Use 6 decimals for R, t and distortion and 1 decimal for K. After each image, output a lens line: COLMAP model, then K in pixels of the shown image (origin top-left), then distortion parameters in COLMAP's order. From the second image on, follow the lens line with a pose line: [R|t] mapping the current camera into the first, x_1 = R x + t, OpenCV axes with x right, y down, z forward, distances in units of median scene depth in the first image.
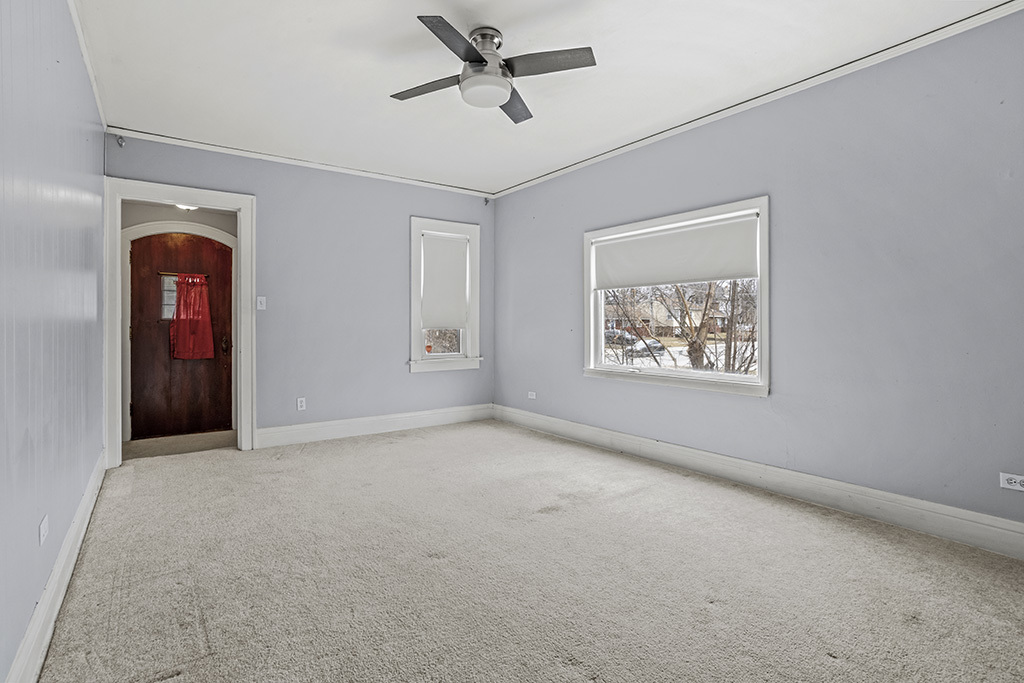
lens RADIAL K [[510.3, 0, 486.0], [0, 510.3, 346.2], [0, 0, 1]] dist [-0.000429, -0.000004]
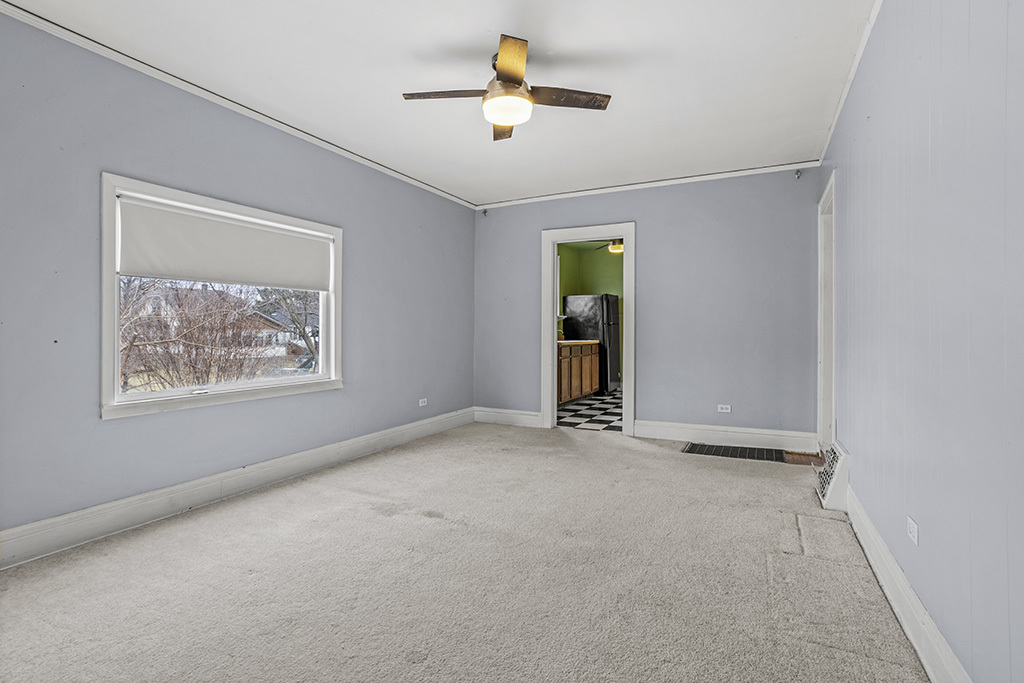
lens RADIAL K [[514.1, 0, 512.0], [0, 514.1, 341.5], [0, 0, 1]] dist [-0.001368, -0.000162]
pose [[-0.497314, -0.004550, 0.867559, -0.754699], [0.051676, 0.998055, 0.034856, -0.035478], [-0.866030, 0.062166, -0.496112, 1.251818]]
